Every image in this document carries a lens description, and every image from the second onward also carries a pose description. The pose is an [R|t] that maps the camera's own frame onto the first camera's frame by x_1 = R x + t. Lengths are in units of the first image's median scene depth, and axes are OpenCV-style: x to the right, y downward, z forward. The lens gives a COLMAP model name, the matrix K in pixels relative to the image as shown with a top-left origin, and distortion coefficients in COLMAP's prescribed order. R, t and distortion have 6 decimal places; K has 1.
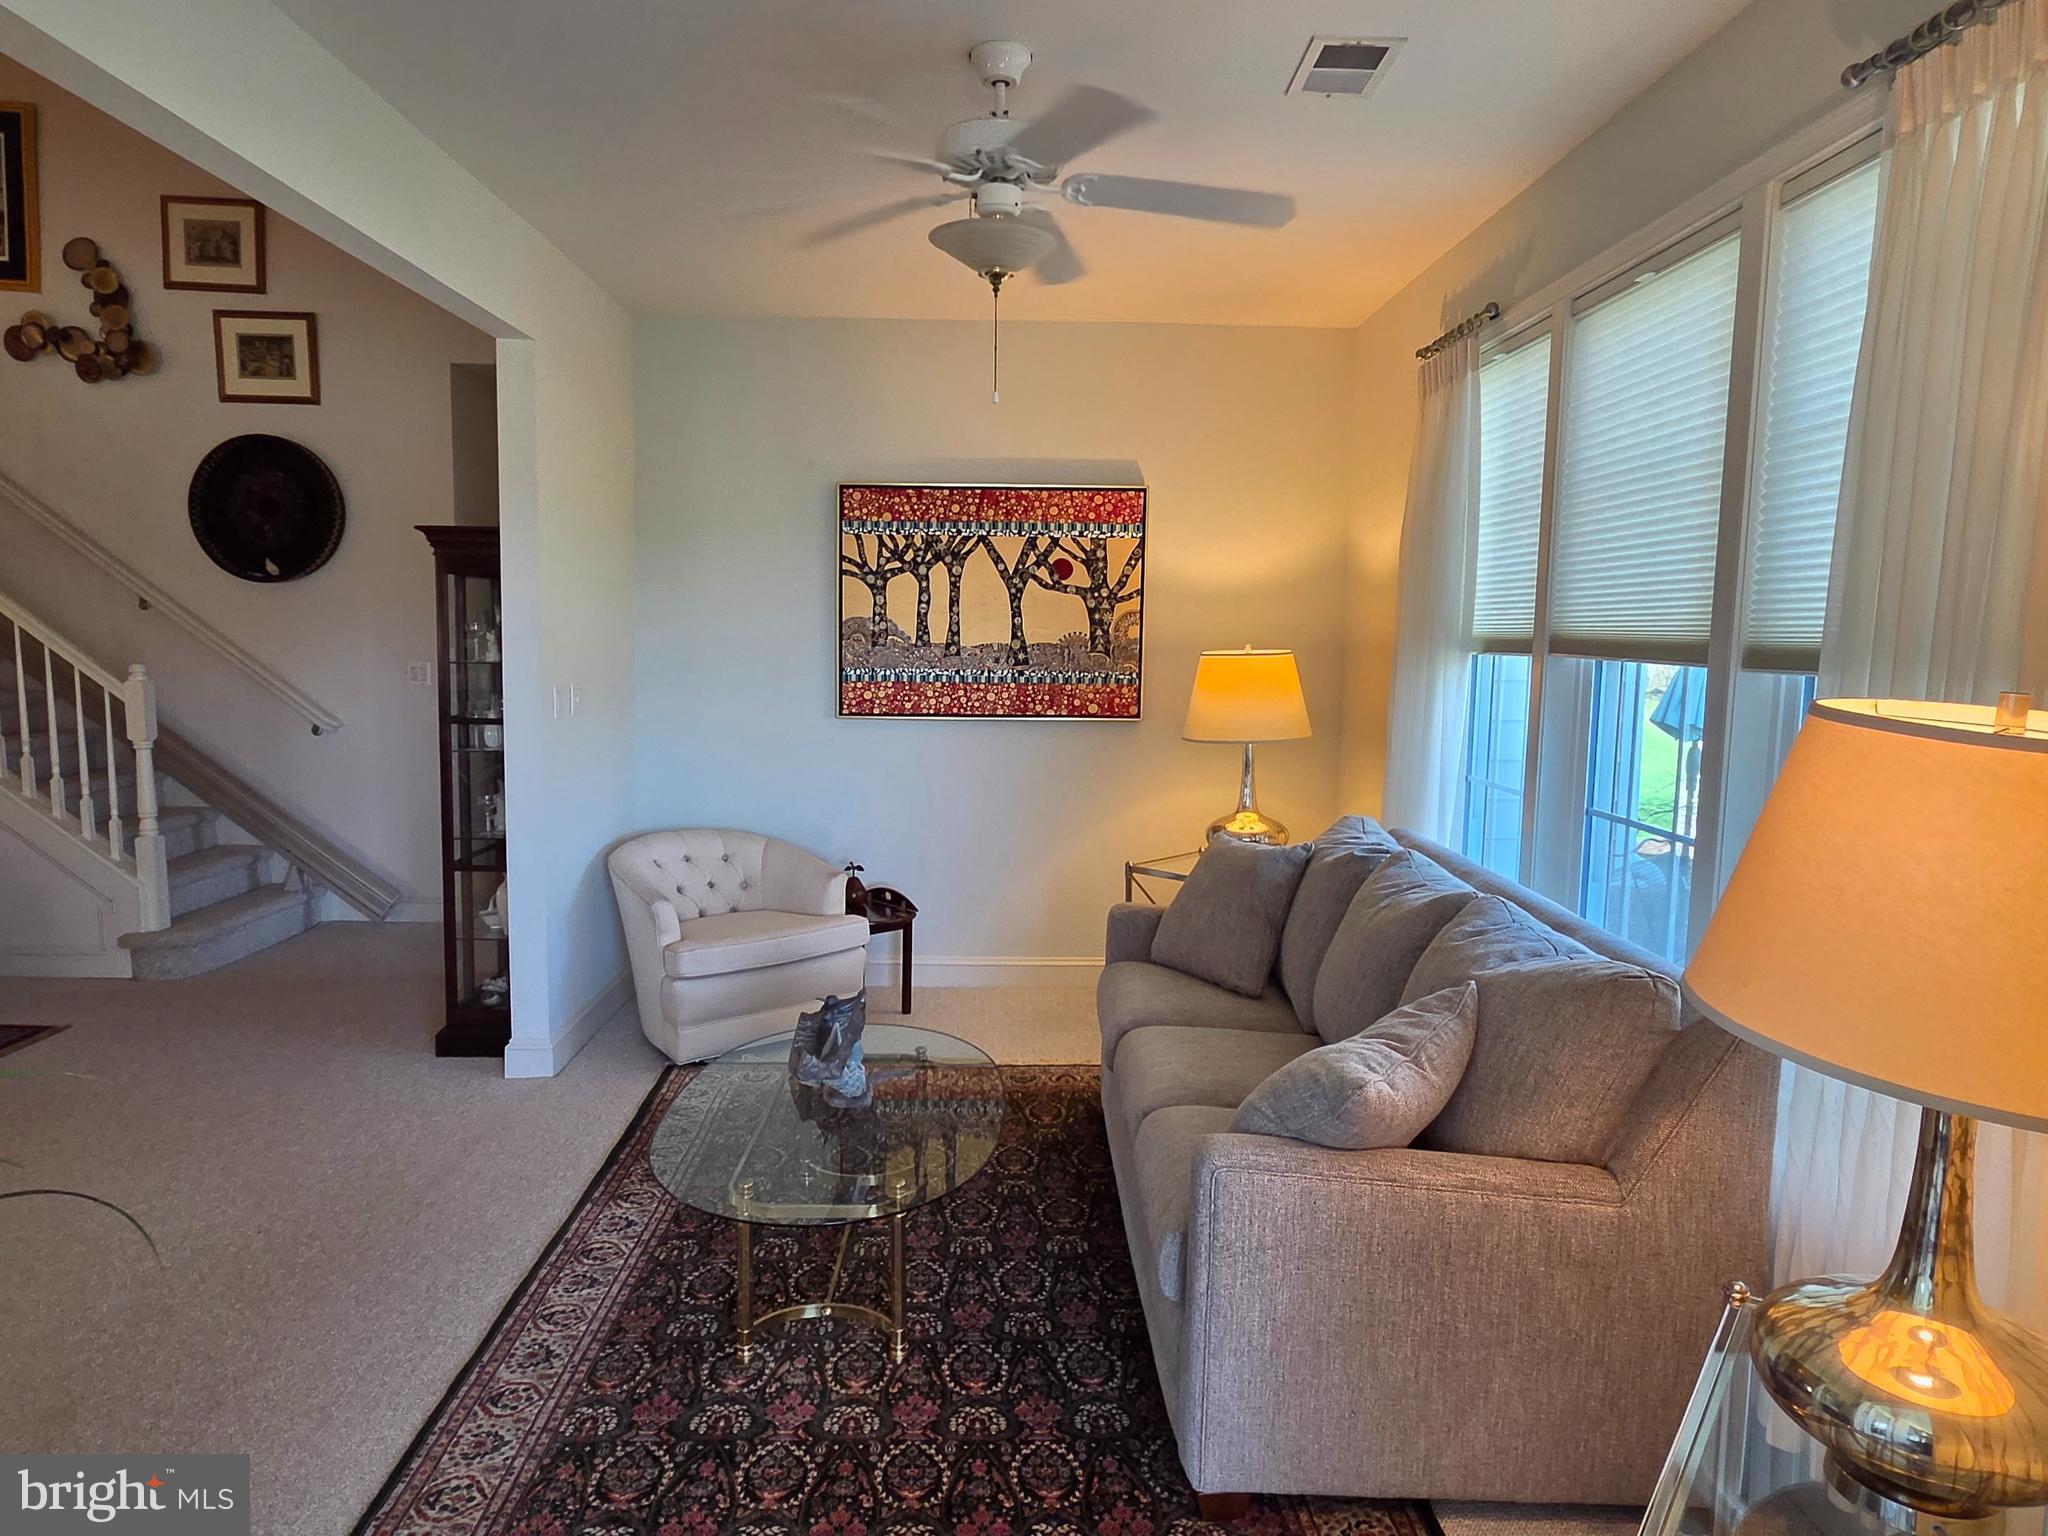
lens RADIAL K [[1271.0, 0, 1020.4], [0, 1271.0, 754.5], [0, 0, 1]] dist [0.003738, -0.003022]
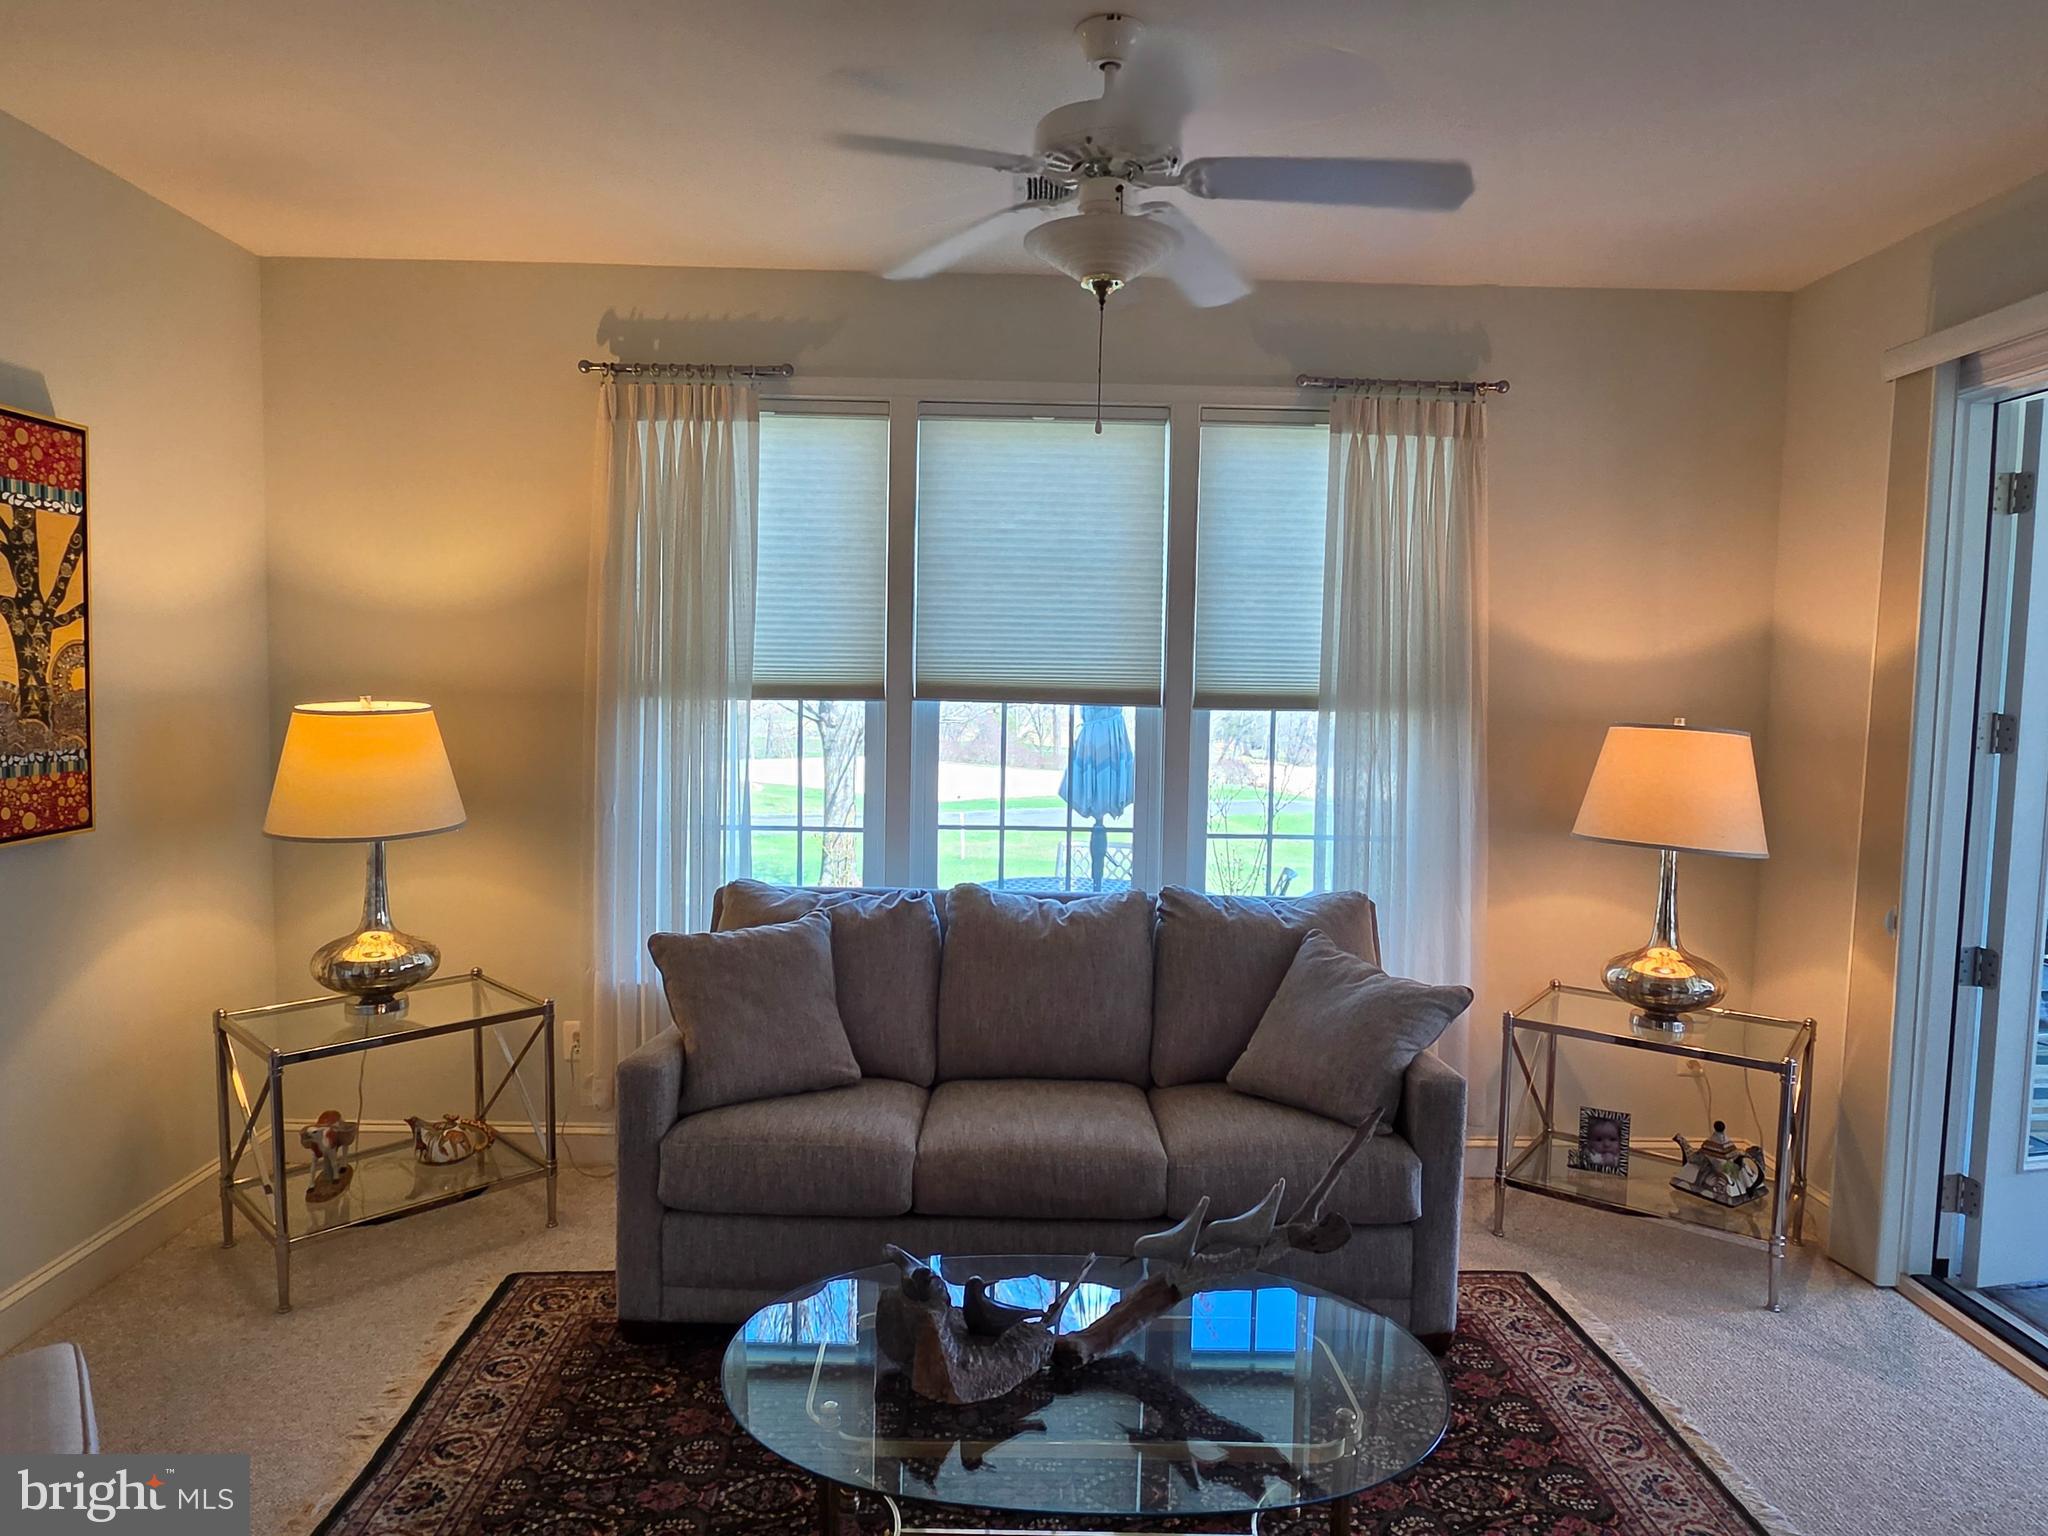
lens RADIAL K [[1271.0, 0, 1020.0], [0, 1271.0, 761.6], [0, 0, 1]] dist [0.003738, -0.003022]
pose [[0.007018, -0.073515, 0.997269, -0.480943], [0.089185, 0.993366, 0.072599, -0.063389], [-0.995990, 0.088432, 0.013528, 0.574243]]
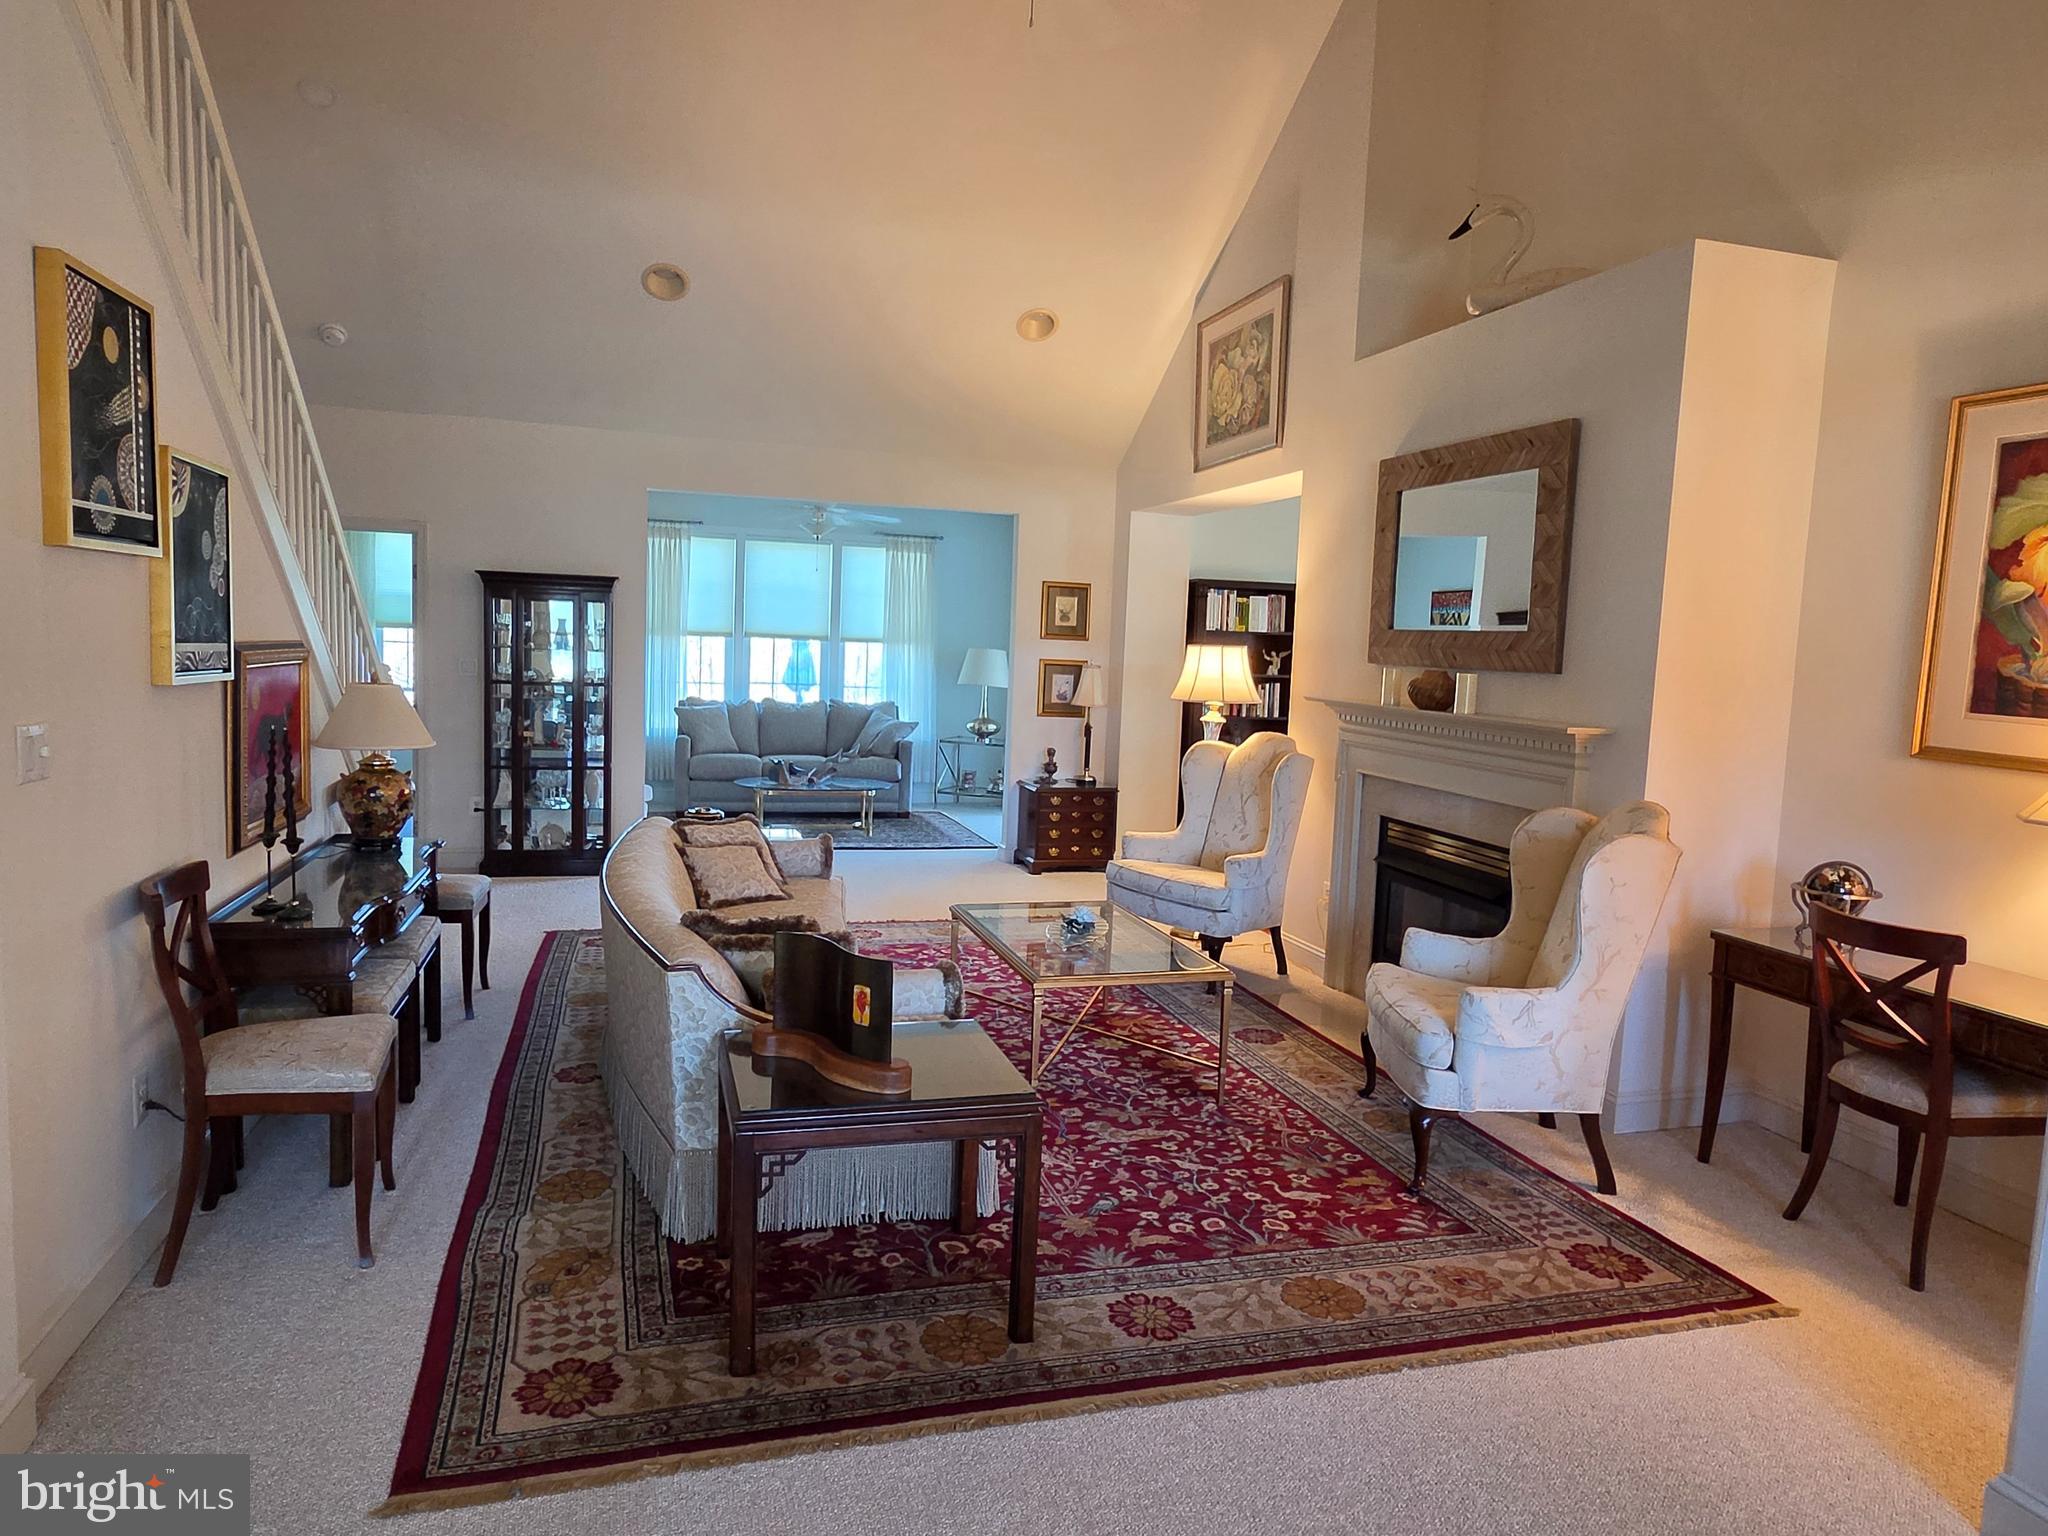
lens RADIAL K [[1271.0, 0, 1008.8], [0, 1271.0, 765.5], [0, 0, 1]] dist [0.003738, -0.003022]
pose [[-0.251909, -0.114864, 0.960910, -1.943446], [0.062648, 0.988913, 0.134635, -0.097128], [-0.965721, 0.094115, -0.241920, 0.750444]]
